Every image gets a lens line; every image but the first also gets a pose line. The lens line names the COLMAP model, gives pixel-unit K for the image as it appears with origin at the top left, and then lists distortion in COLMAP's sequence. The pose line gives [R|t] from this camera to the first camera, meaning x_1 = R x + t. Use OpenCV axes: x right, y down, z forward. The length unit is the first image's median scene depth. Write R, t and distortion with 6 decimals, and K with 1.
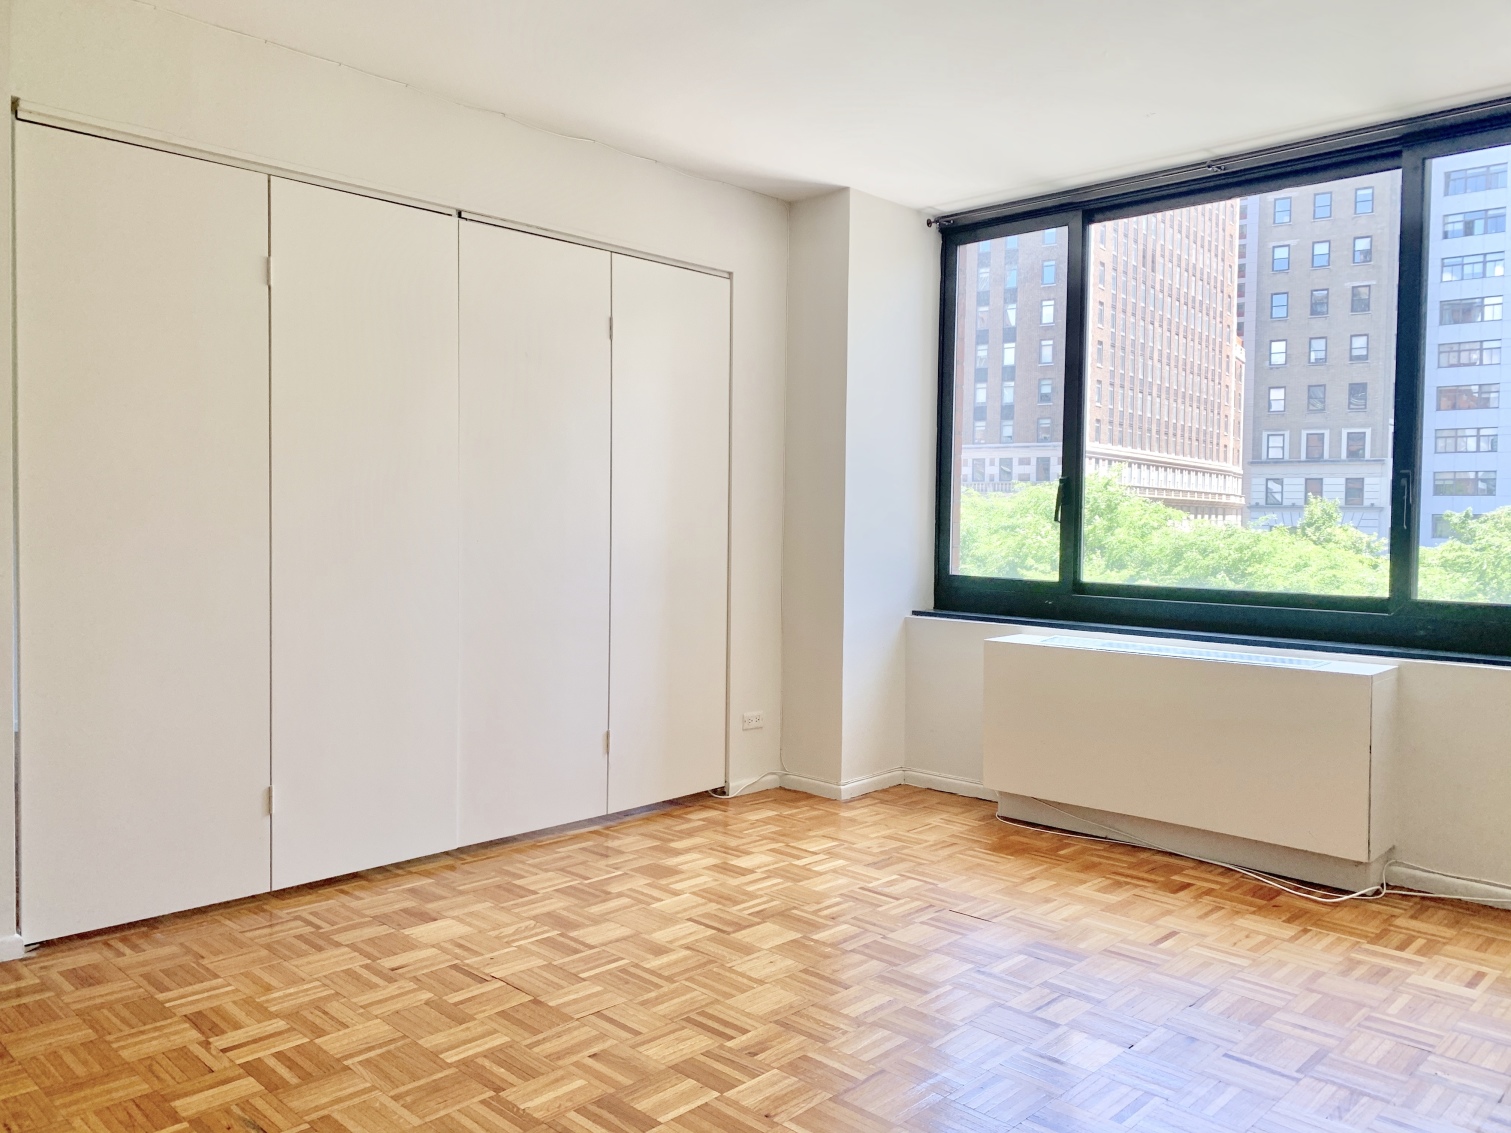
lens RADIAL K [[1158.2, 0, 755.5], [0, 1158.2, 566.5], [0, 0, 1]] dist [0.001799, -0.002221]
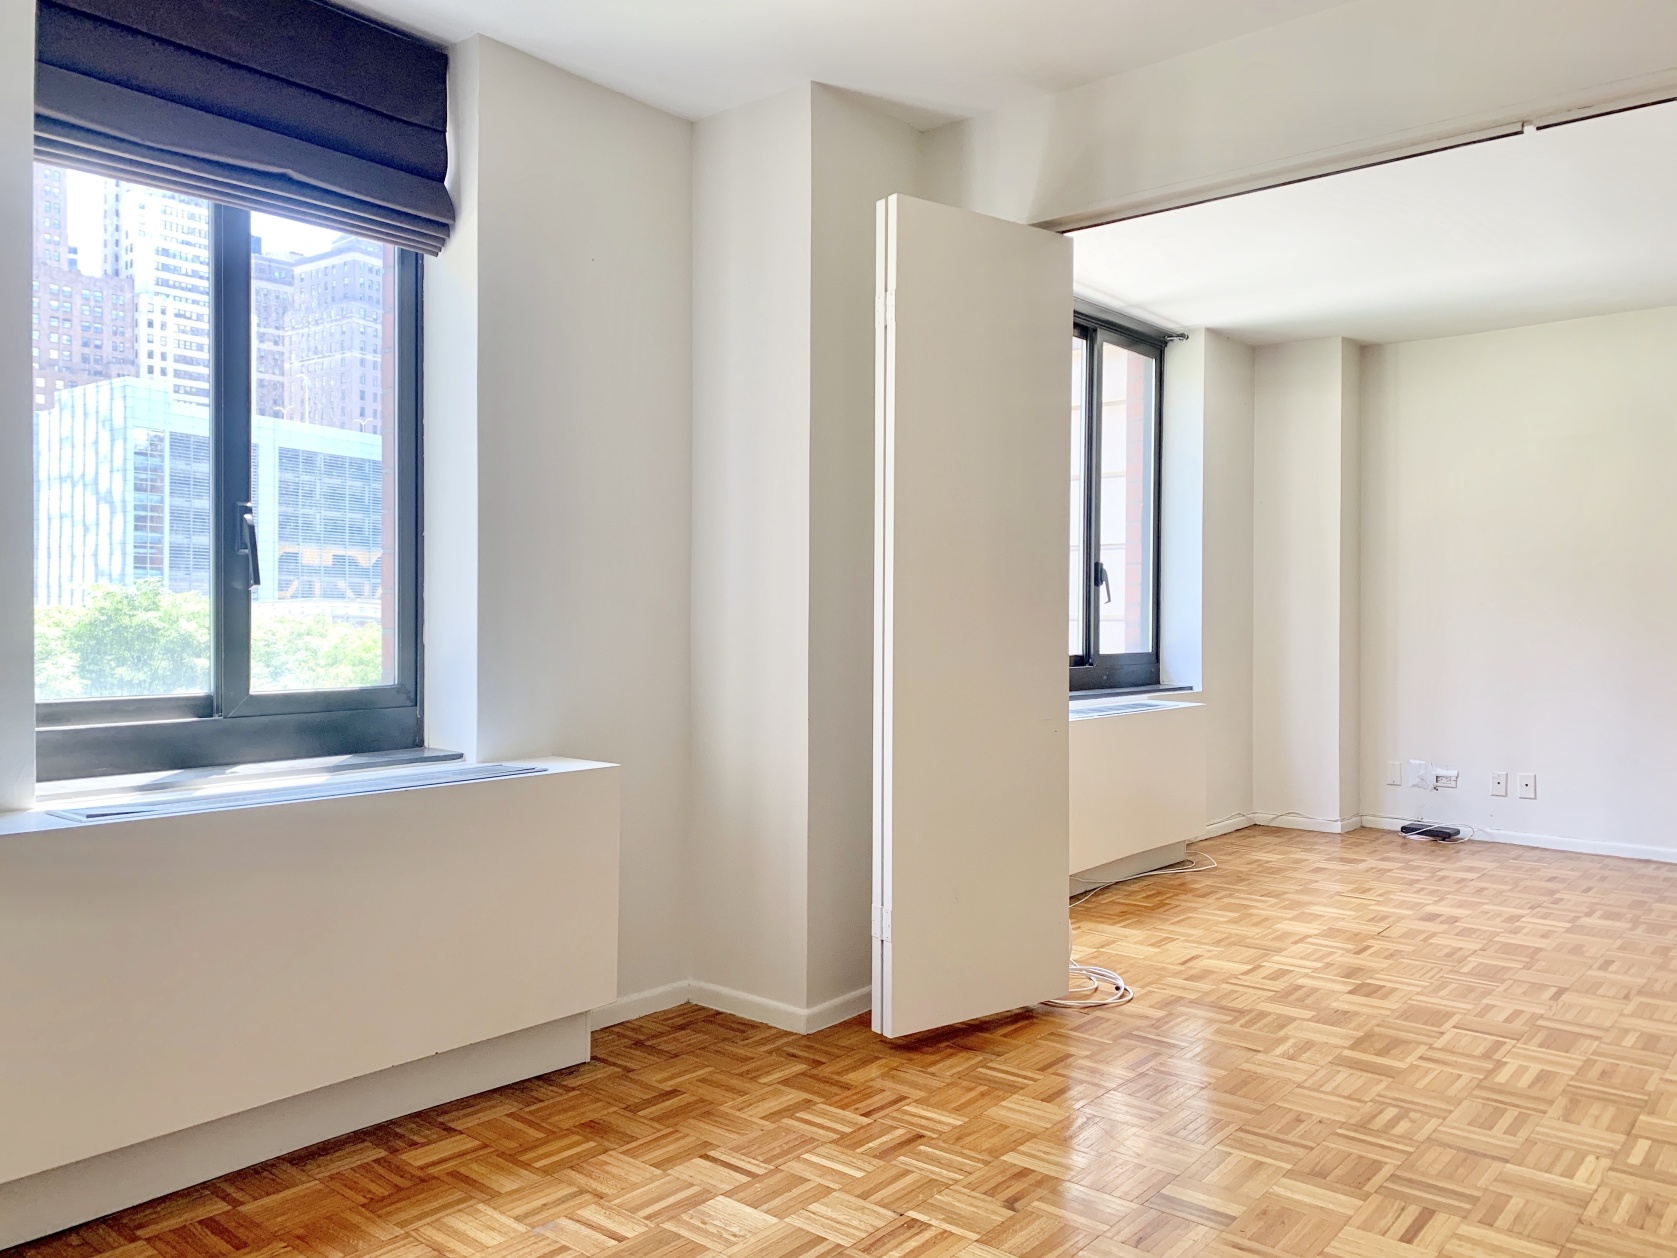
lens RADIAL K [[1285.5, 0, 838.5], [0, 1285.5, 629.0], [0, 0, 1]] dist [0.001799, -0.002221]
pose [[-0.067583, -0.033150, 0.997163, -0.992810], [0.029985, 0.998929, 0.035241, -0.066688], [-0.997263, 0.032282, -0.066517, 1.491106]]
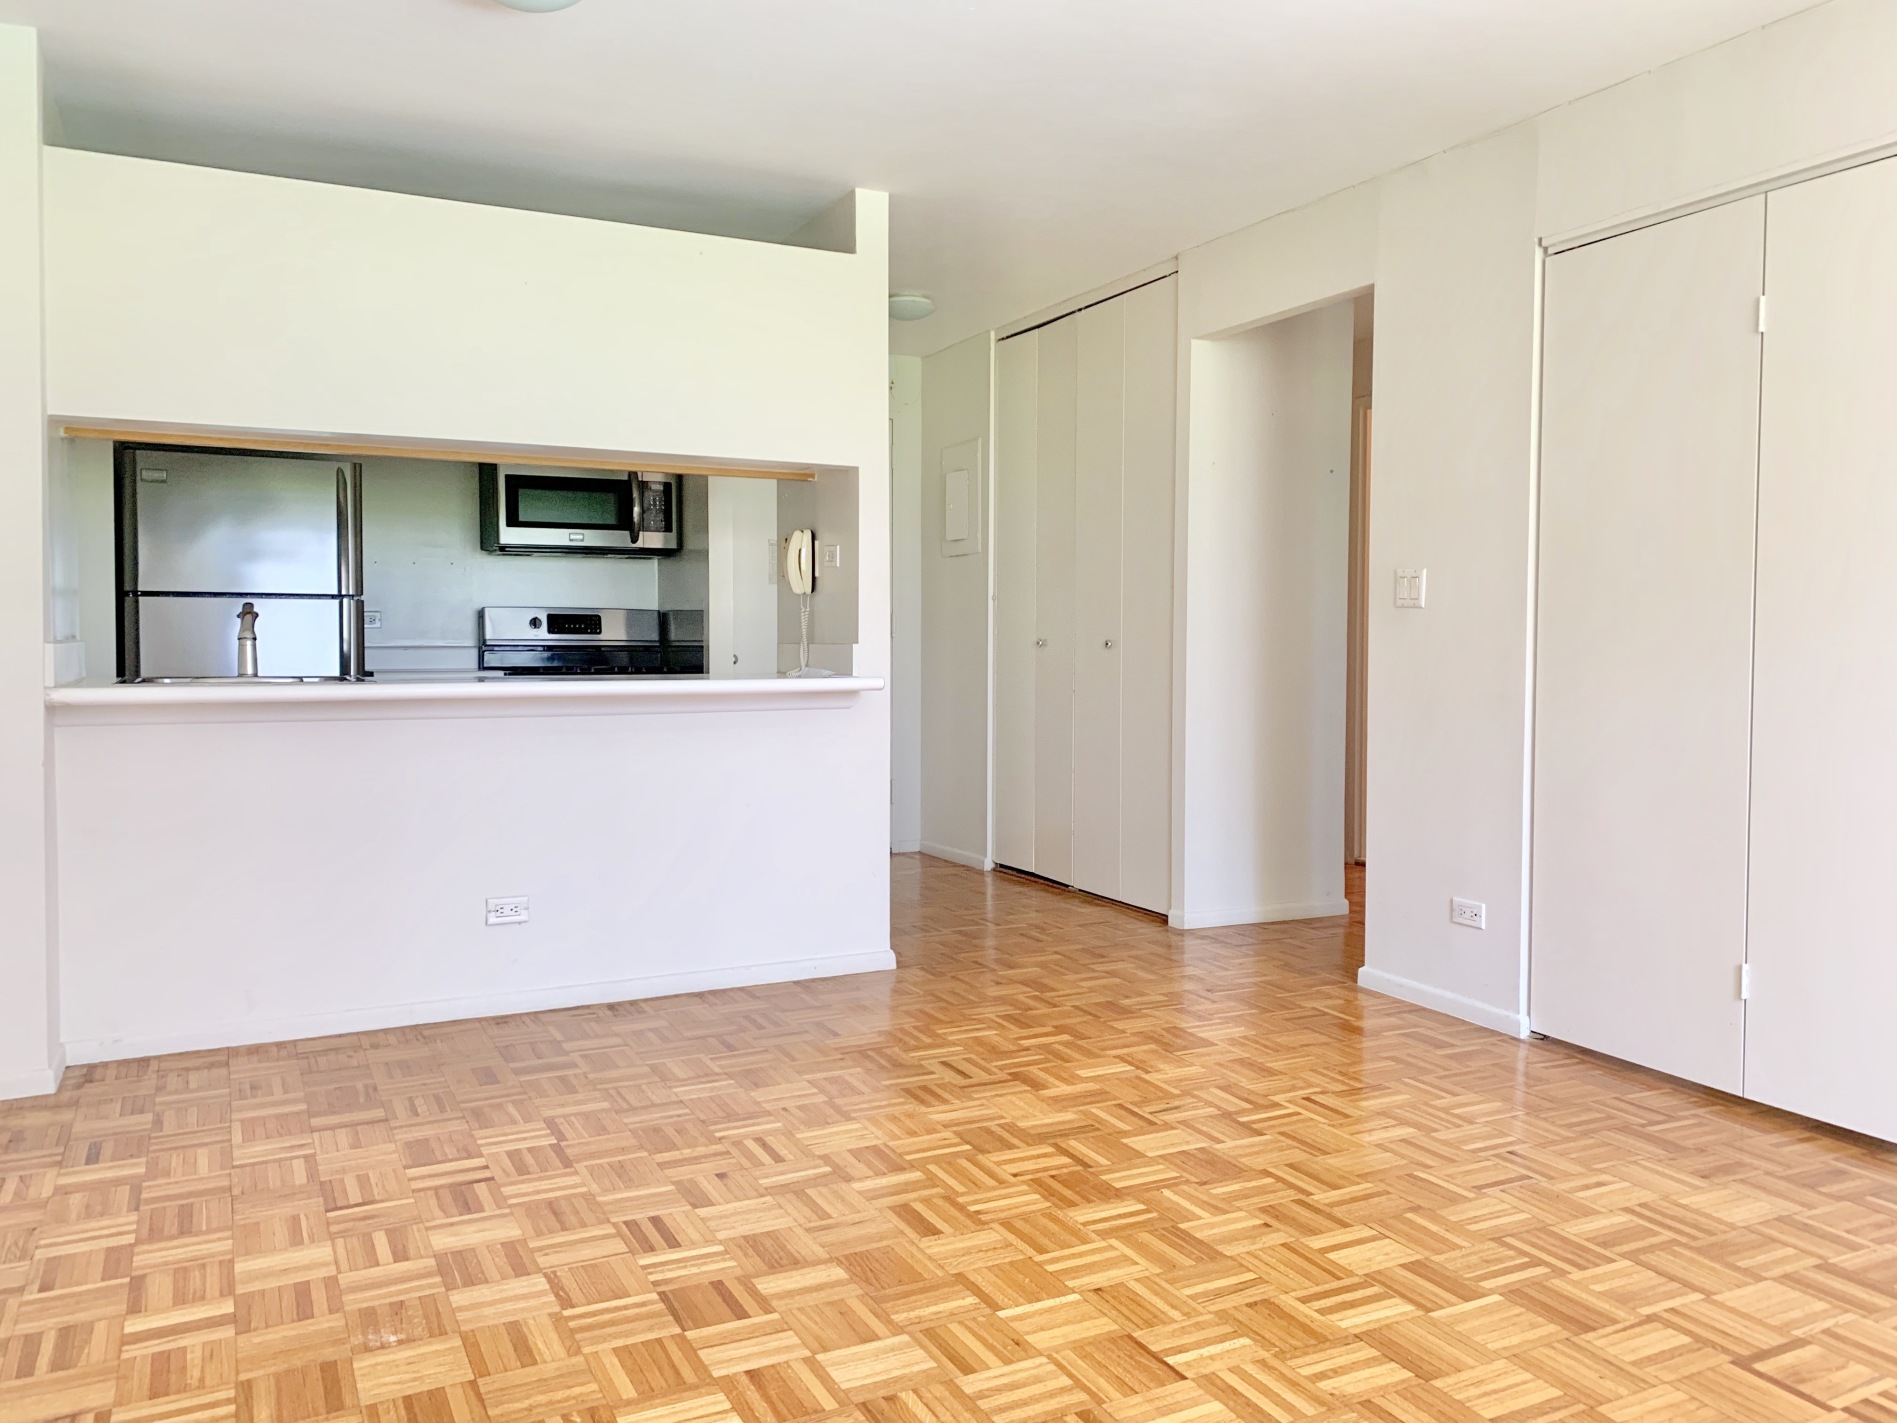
lens RADIAL K [[1454.1, 0, 948.5], [0, 1454.1, 711.5], [0, 0, 1]] dist [0.001799, -0.002221]
pose [[-0.338028, 0.028447, -0.940706, 0.634391], [-0.055417, 0.997207, 0.050068, -0.002407], [0.939503, 0.069055, -0.335507, 0.739727]]
